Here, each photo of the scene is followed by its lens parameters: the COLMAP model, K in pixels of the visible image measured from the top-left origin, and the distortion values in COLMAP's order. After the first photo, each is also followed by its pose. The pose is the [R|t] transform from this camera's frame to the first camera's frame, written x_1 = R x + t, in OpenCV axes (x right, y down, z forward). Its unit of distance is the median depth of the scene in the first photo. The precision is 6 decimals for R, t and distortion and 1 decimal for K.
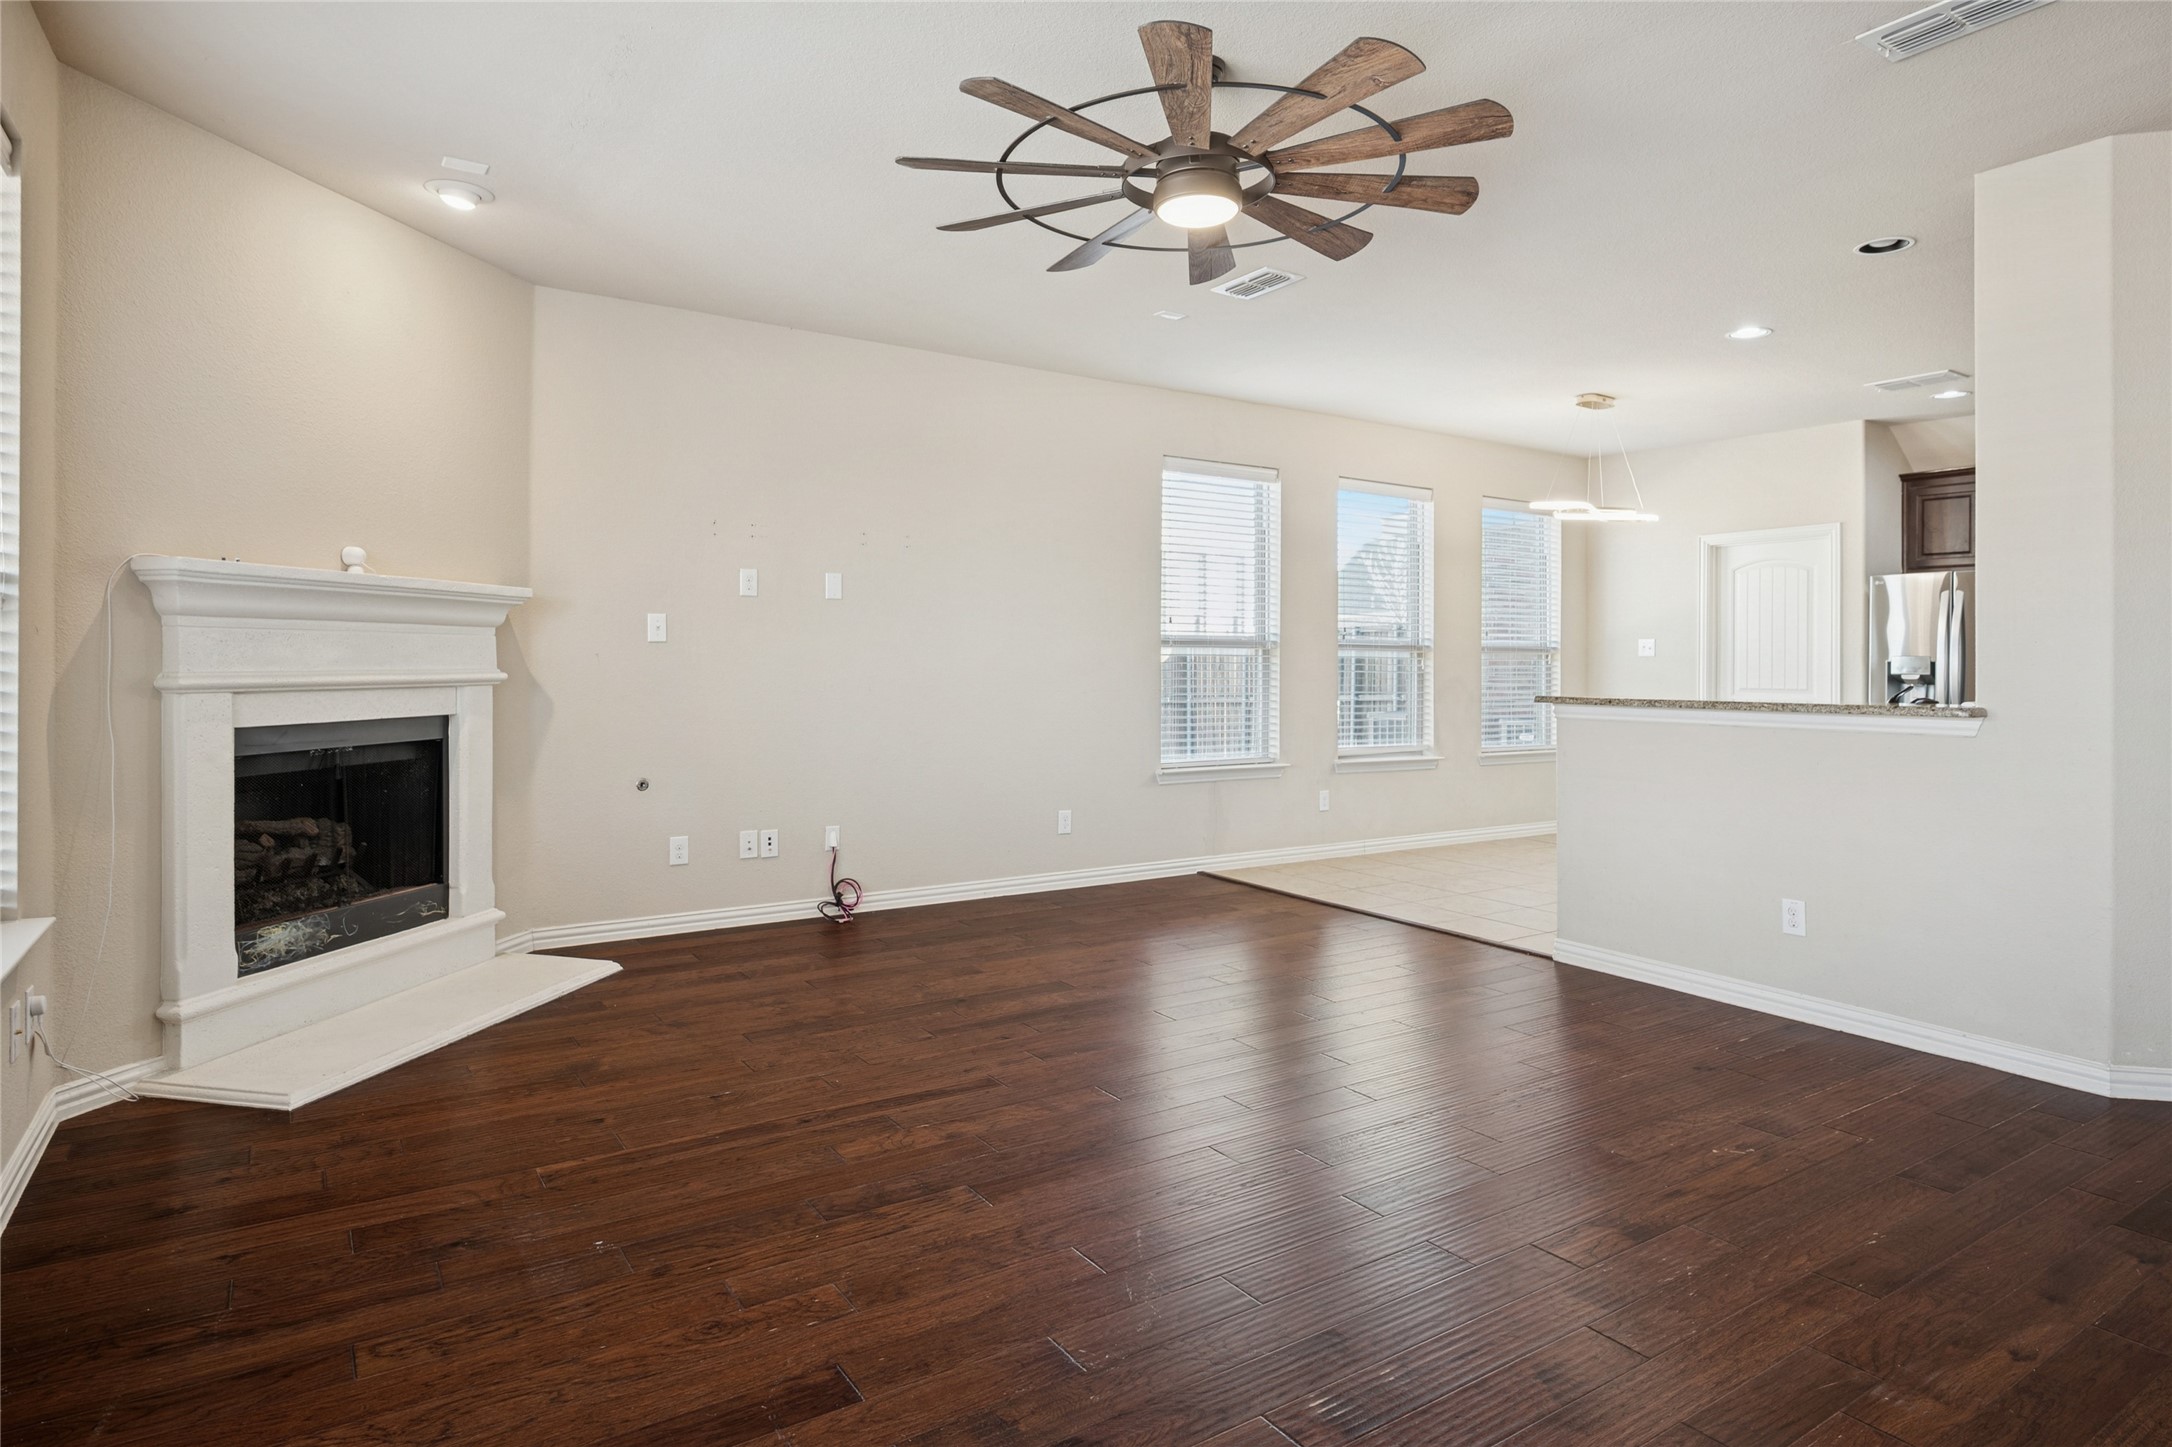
lens RADIAL K [[1219.9, 0, 1107.7], [0, 1219.9, 666.1], [0, 0, 1]] dist [-0.000582, -0.000438]
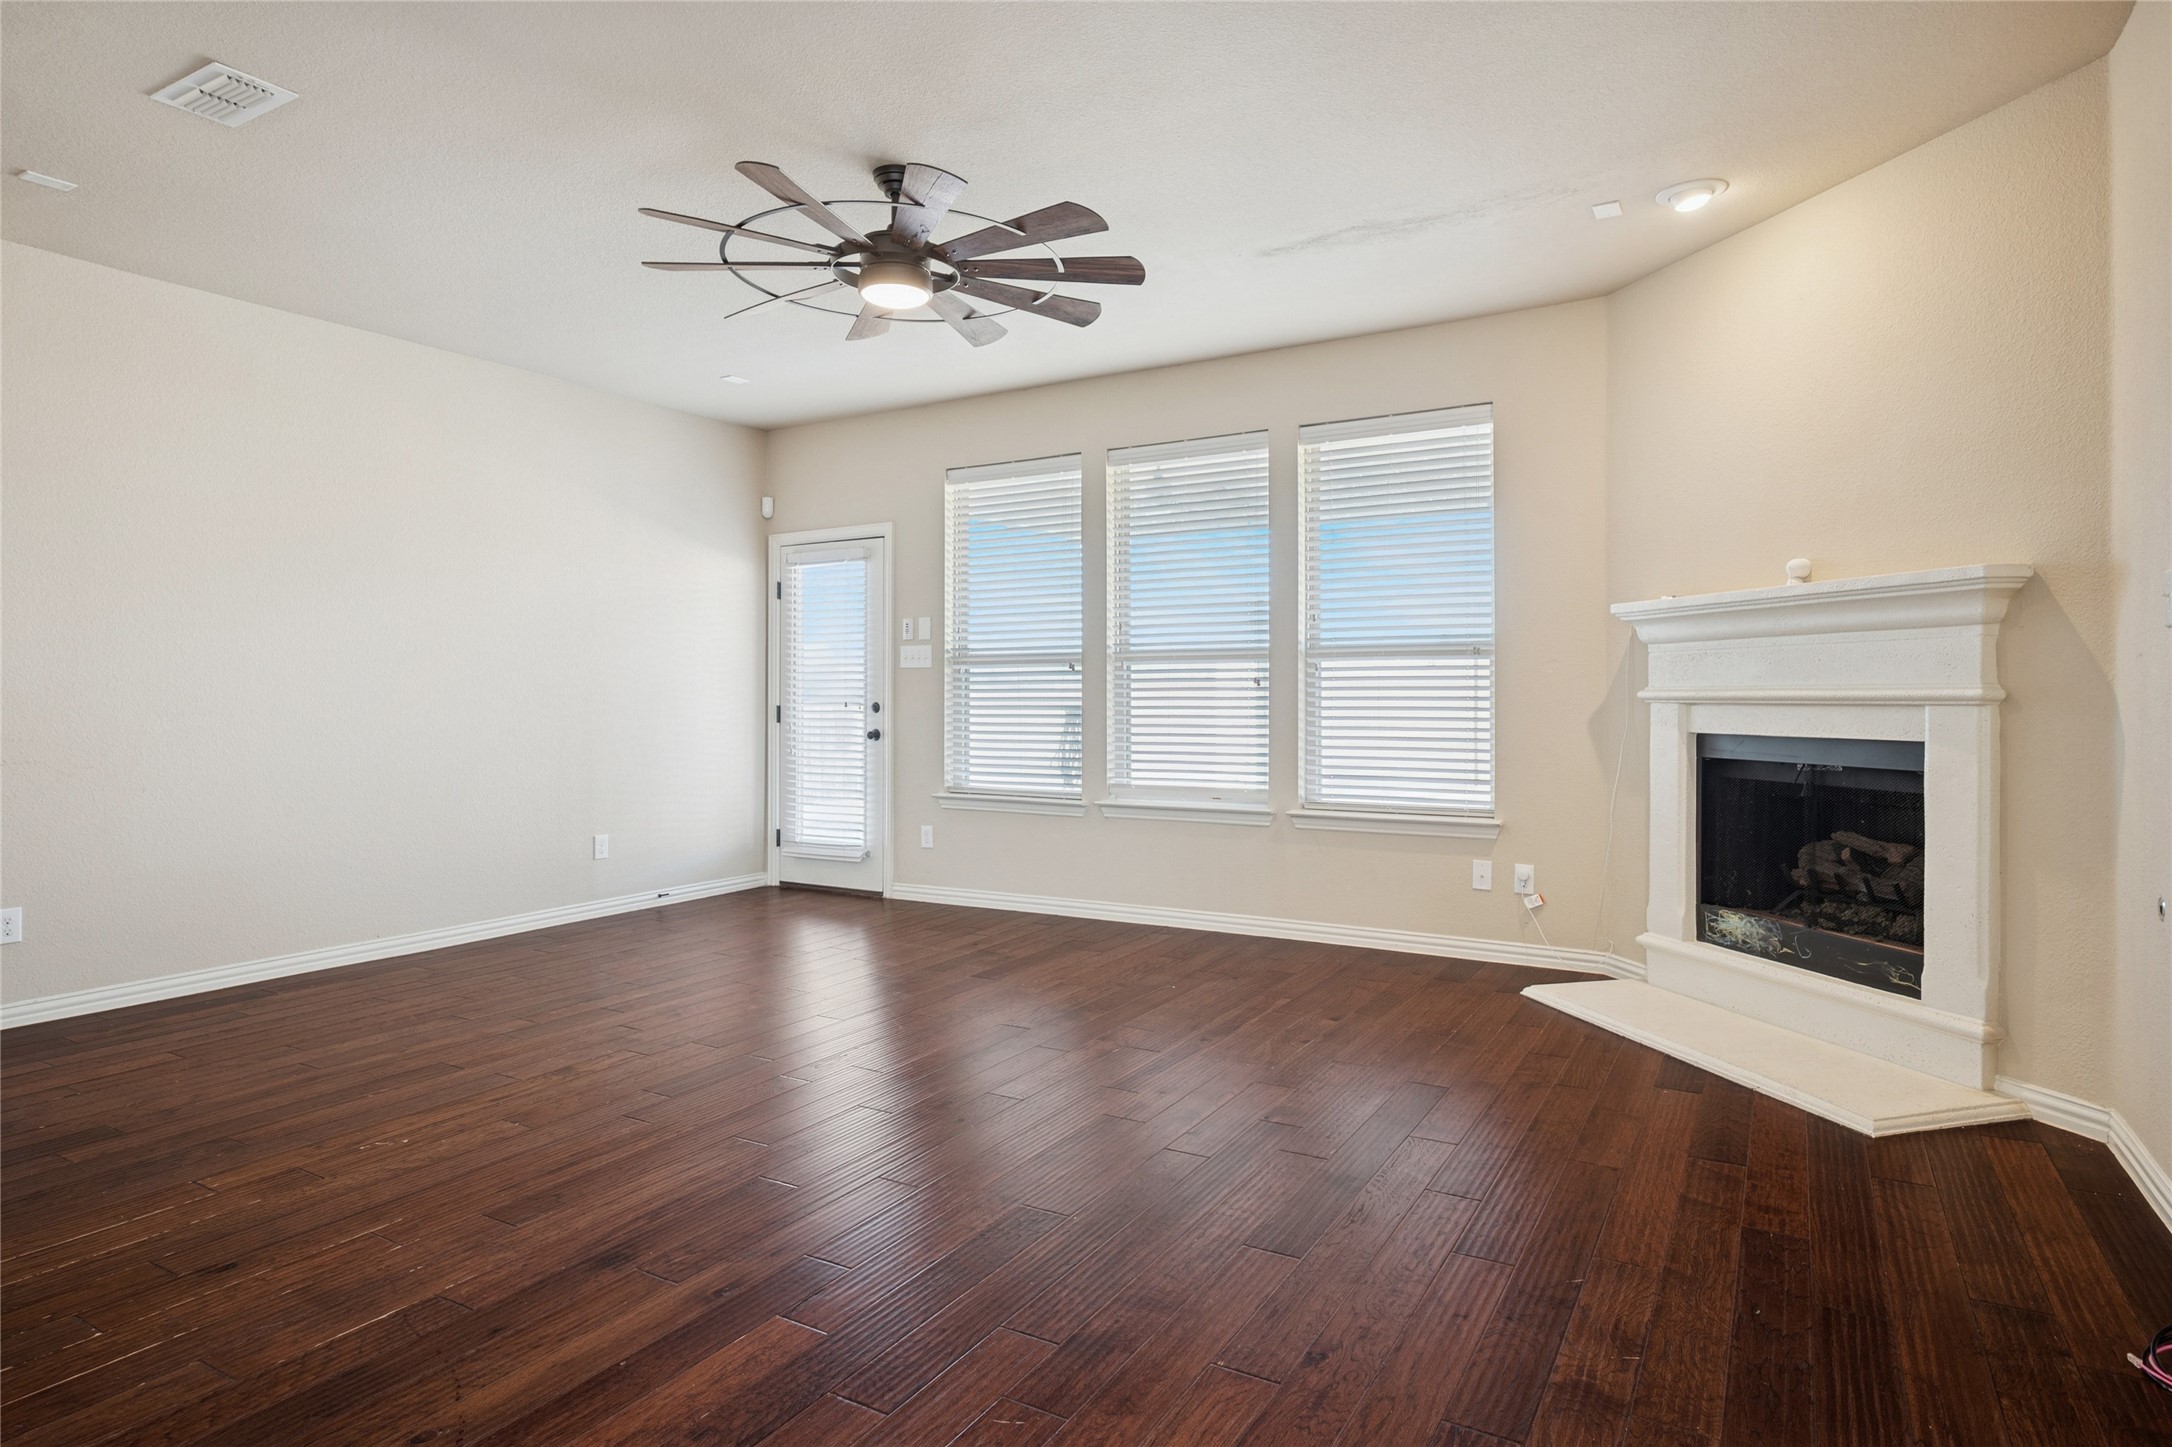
lens RADIAL K [[1219.9, 0, 1089.0], [0, 1219.9, 712.3], [0, 0, 1]] dist [-0.000582, -0.000438]
pose [[-0.906226, 0.004327, -0.422772, 0.311750], [-0.001881, 0.999896, 0.014268, 0.012303], [0.422790, 0.013725, -0.906124, 1.667718]]
